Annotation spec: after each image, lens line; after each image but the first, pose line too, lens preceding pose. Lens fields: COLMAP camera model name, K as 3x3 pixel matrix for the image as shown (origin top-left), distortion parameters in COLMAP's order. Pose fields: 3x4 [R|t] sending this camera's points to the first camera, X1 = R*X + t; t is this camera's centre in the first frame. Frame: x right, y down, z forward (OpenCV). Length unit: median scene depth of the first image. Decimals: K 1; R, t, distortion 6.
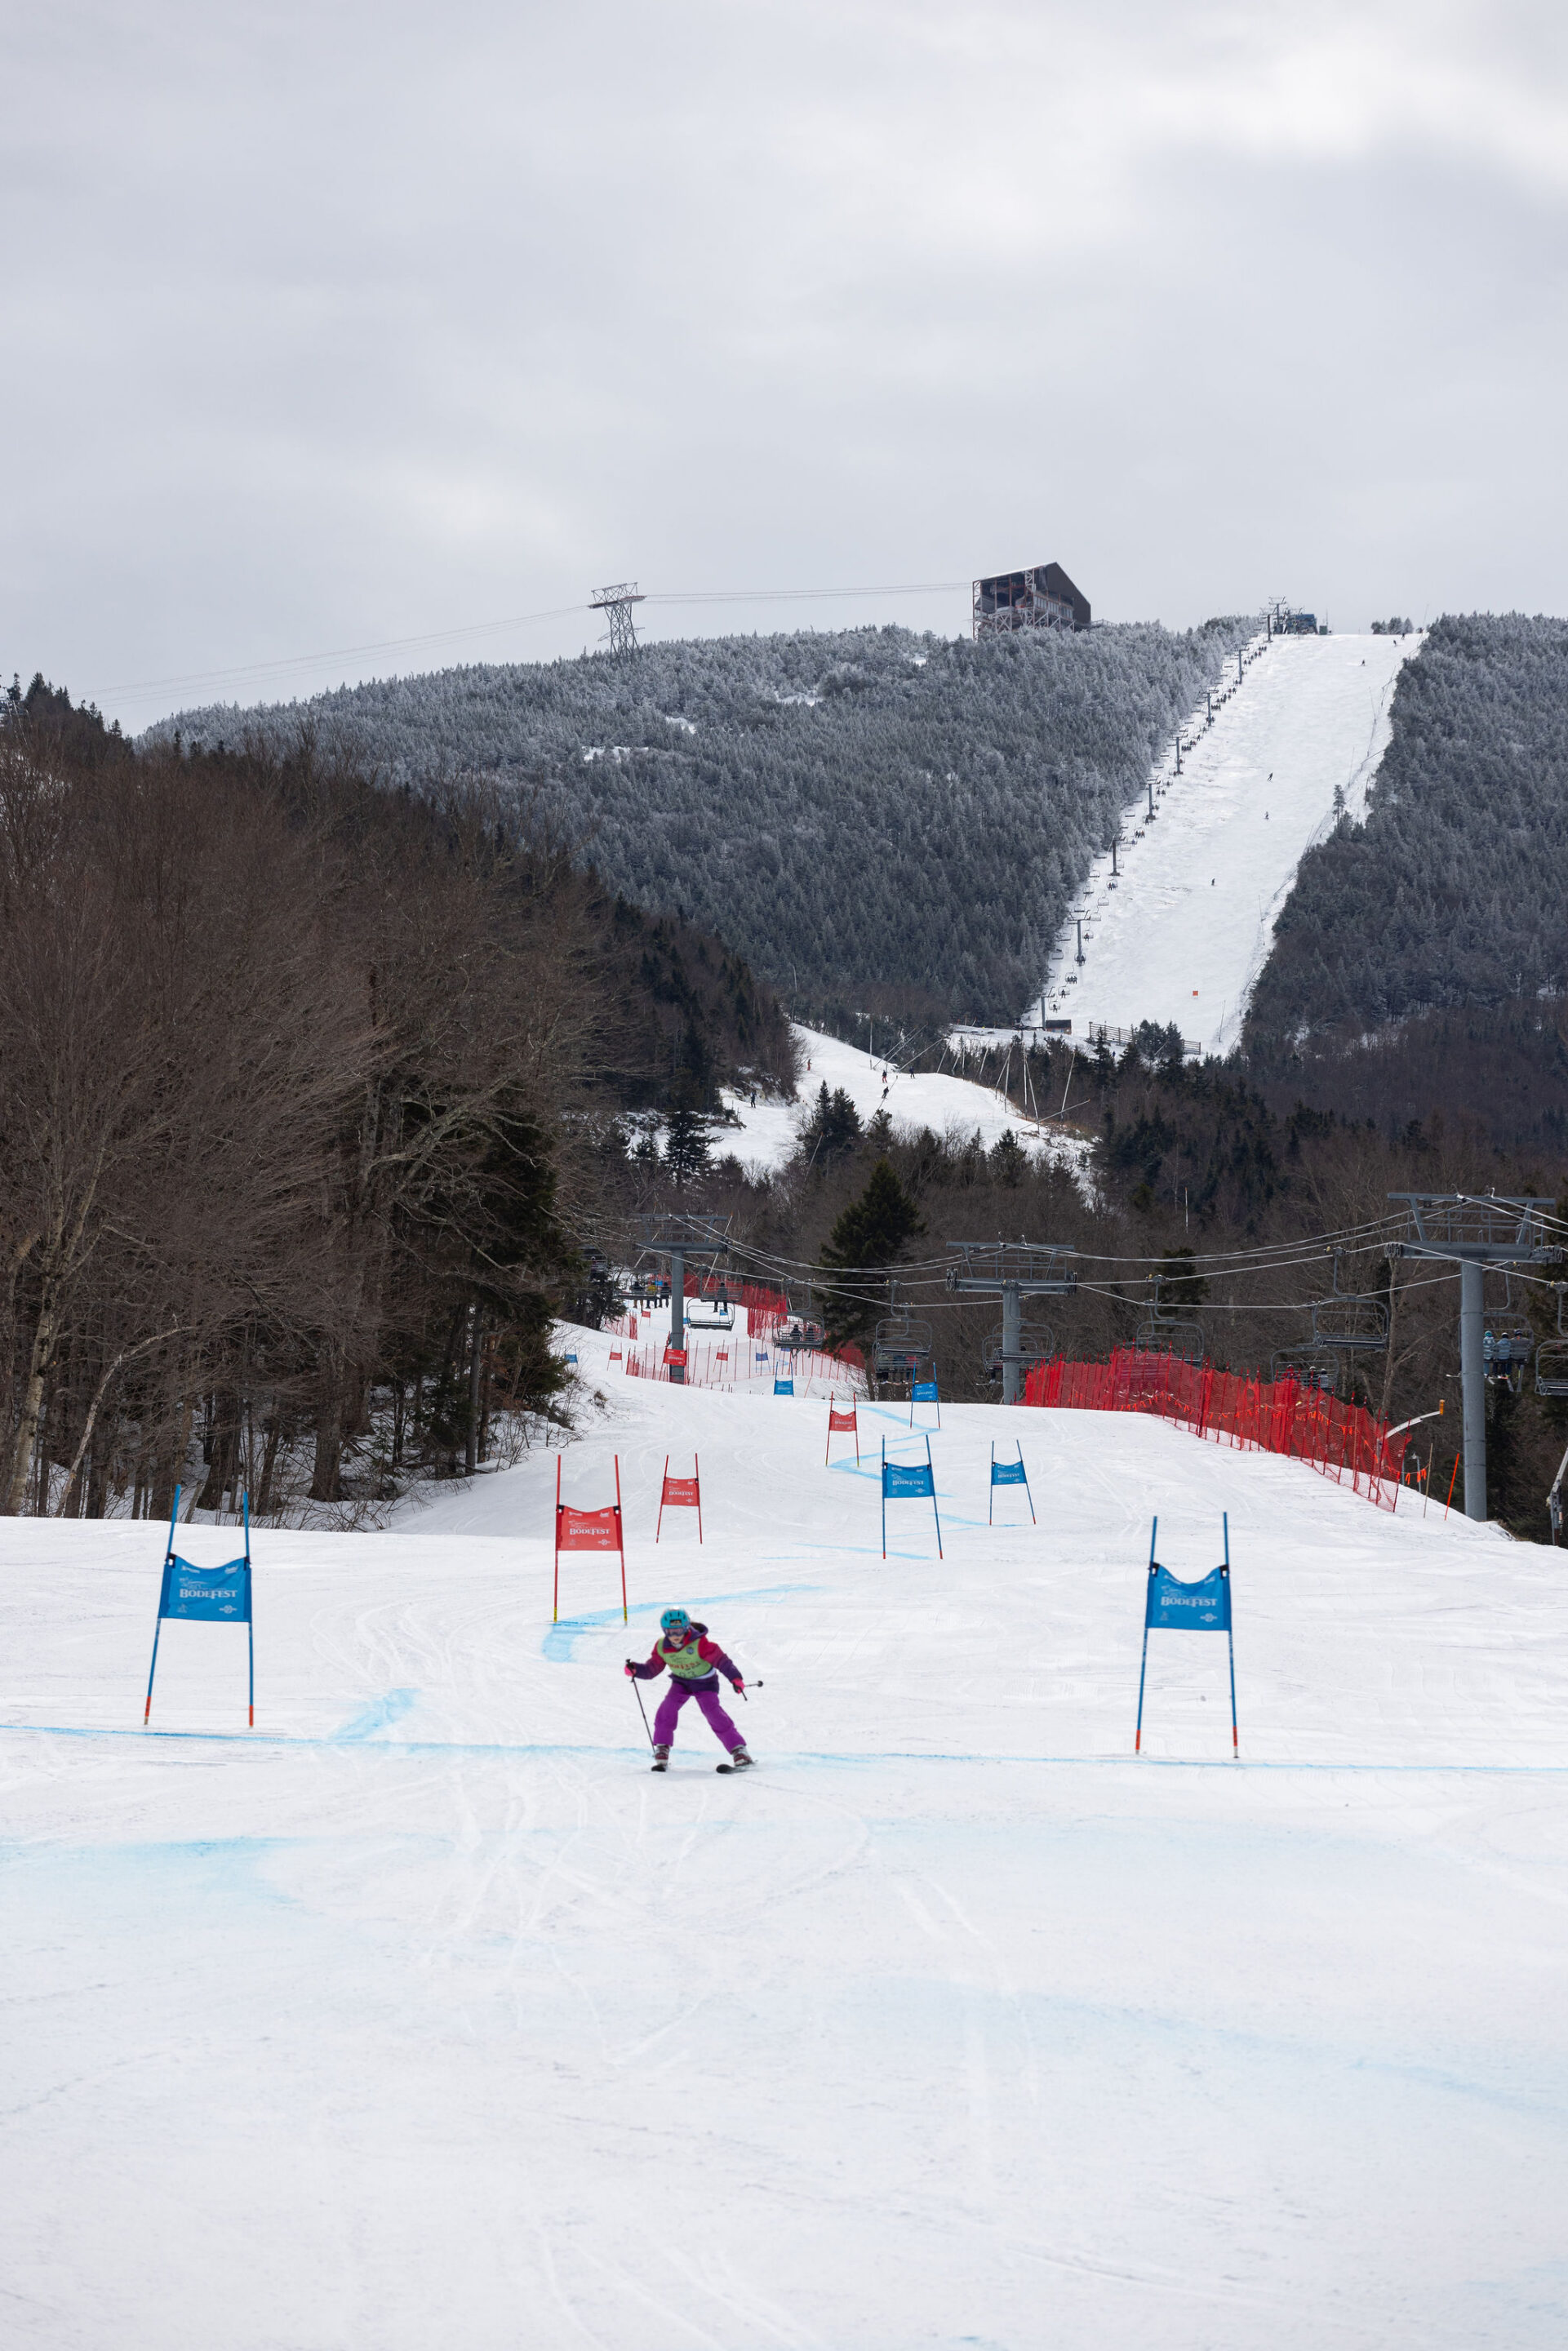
lens RADIAL K [[8302.5, 0, 751.9], [0, 8302.5, 1200.2], [0, 0, 1]] dist [0.137172, 0.000000]
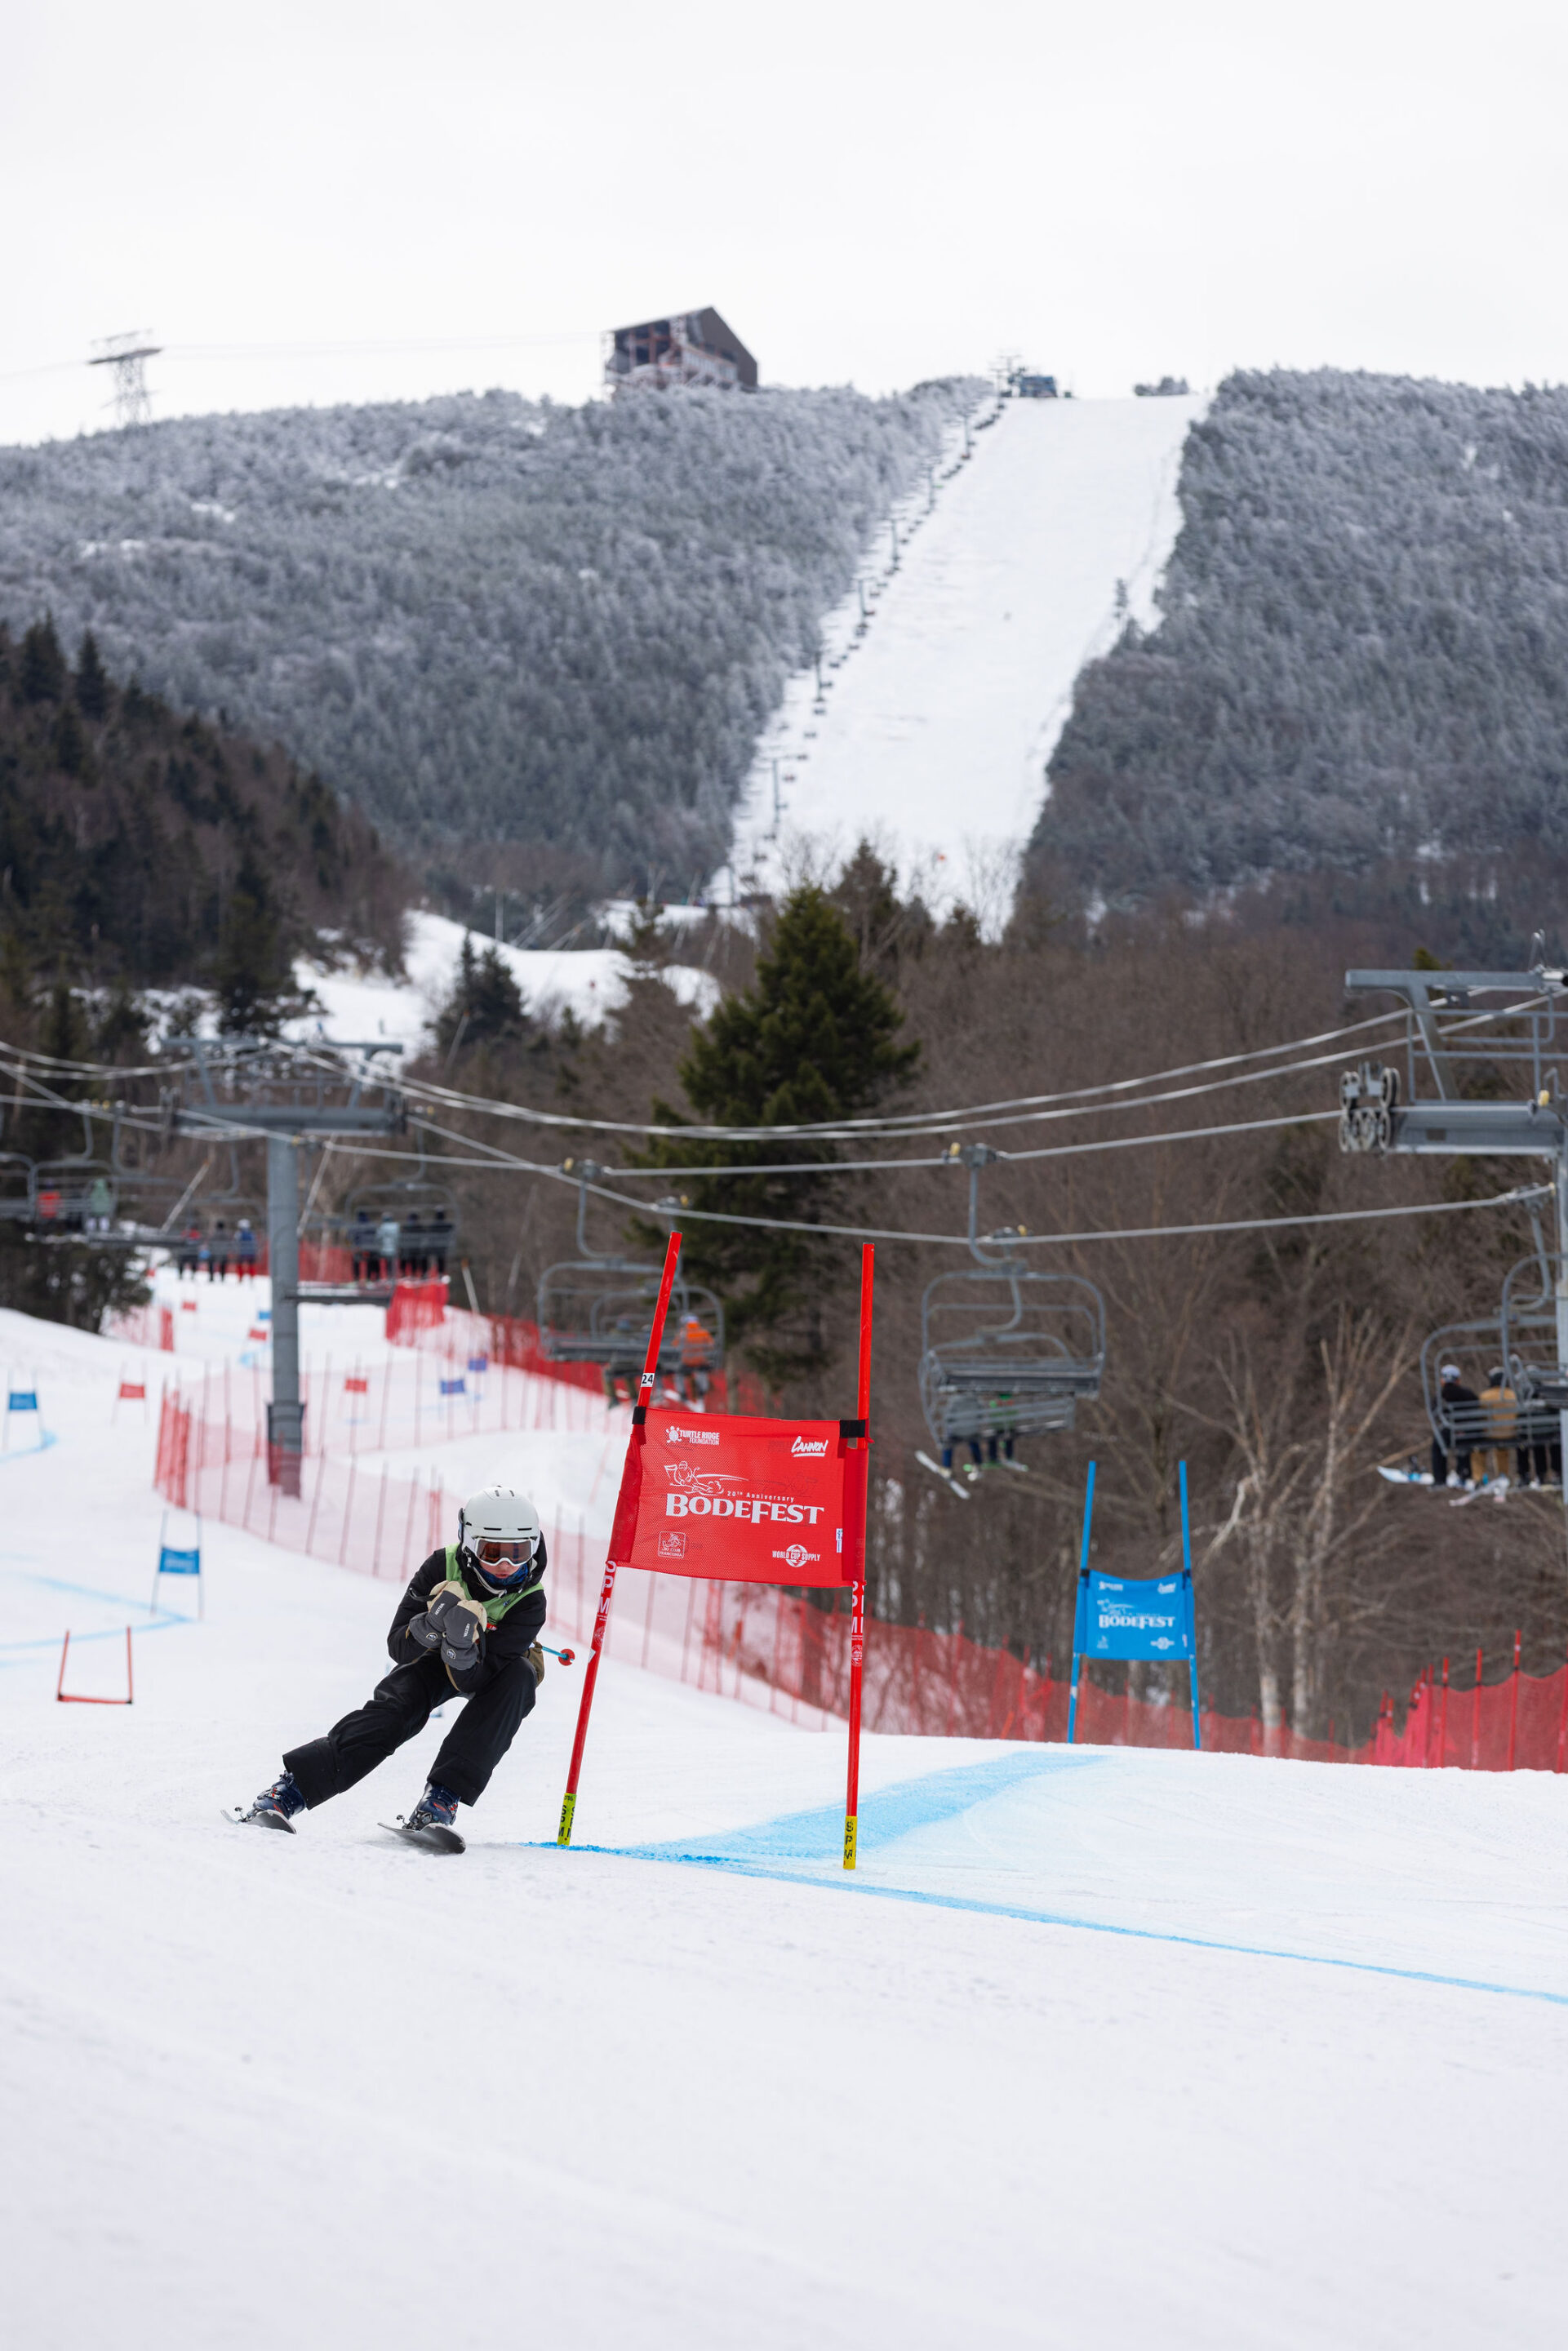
lens RADIAL K [[10048.6, 0, 791.5], [0, 10048.6, 1163.7], [0, 0, 1]] dist [0.041087, 0.000000]
pose [[0.998722, -0.012491, 0.048980, -0.002409], [0.012570, 0.999920, -0.001322, 0.002586], [-0.048959, 0.001936, 0.998799, 0.151362]]
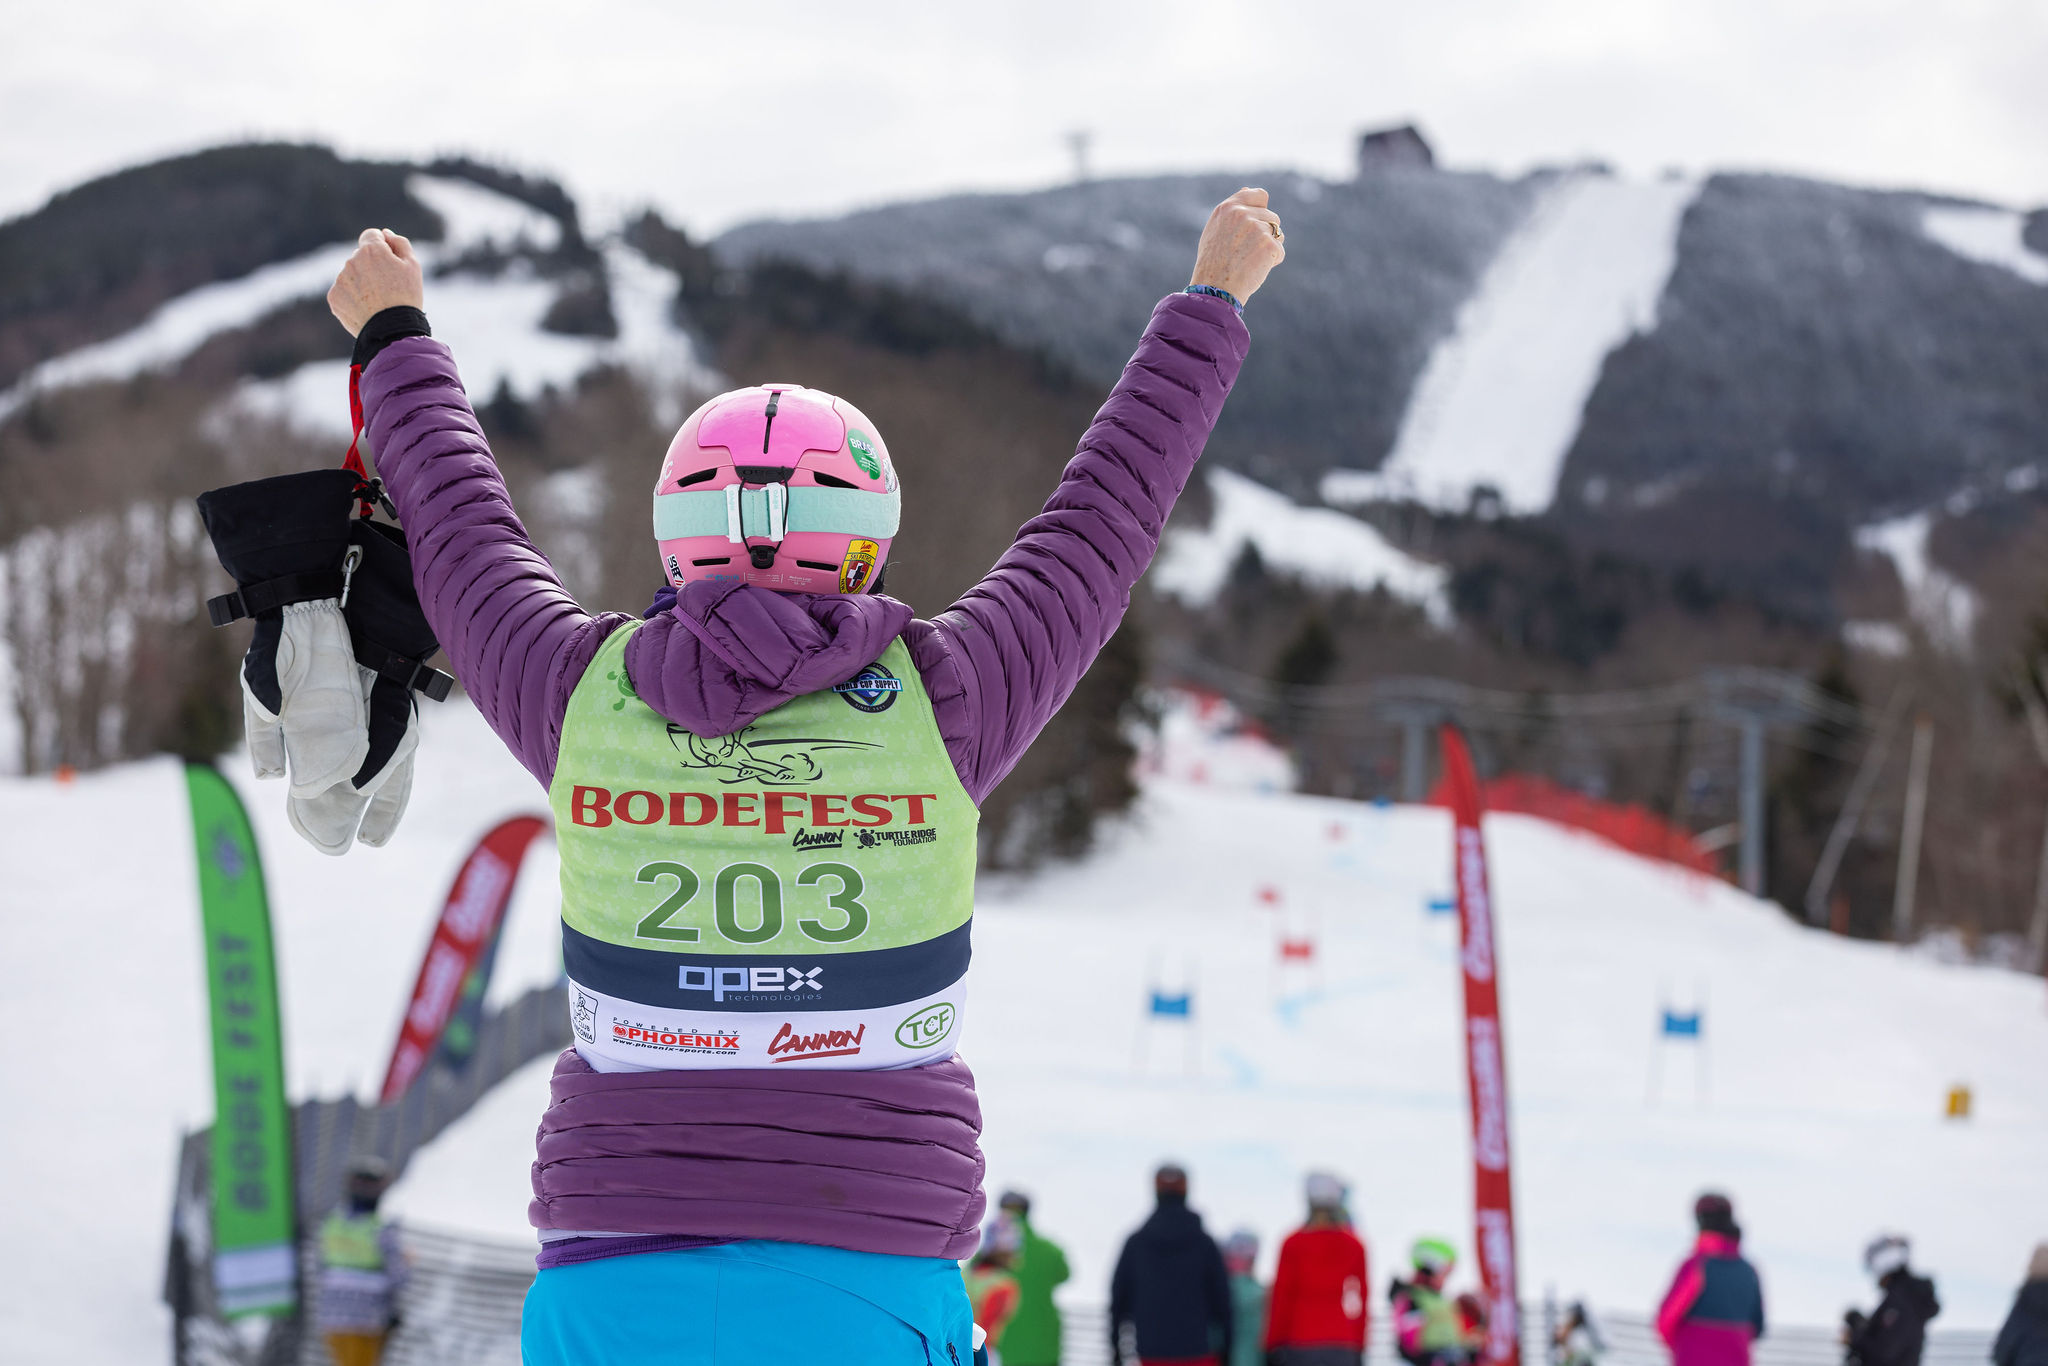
lens RADIAL K [[6593.1, 0, 1013.7], [0, 6593.1, 681.4], [0, 0, 1]] dist [-0.453090, 0.000000]
pose [[0.999459, 0.025730, -0.020499, -0.003037], [-0.025455, 0.999584, 0.013563, -0.001991], [0.020839, -0.013034, 0.999698, -0.021581]]
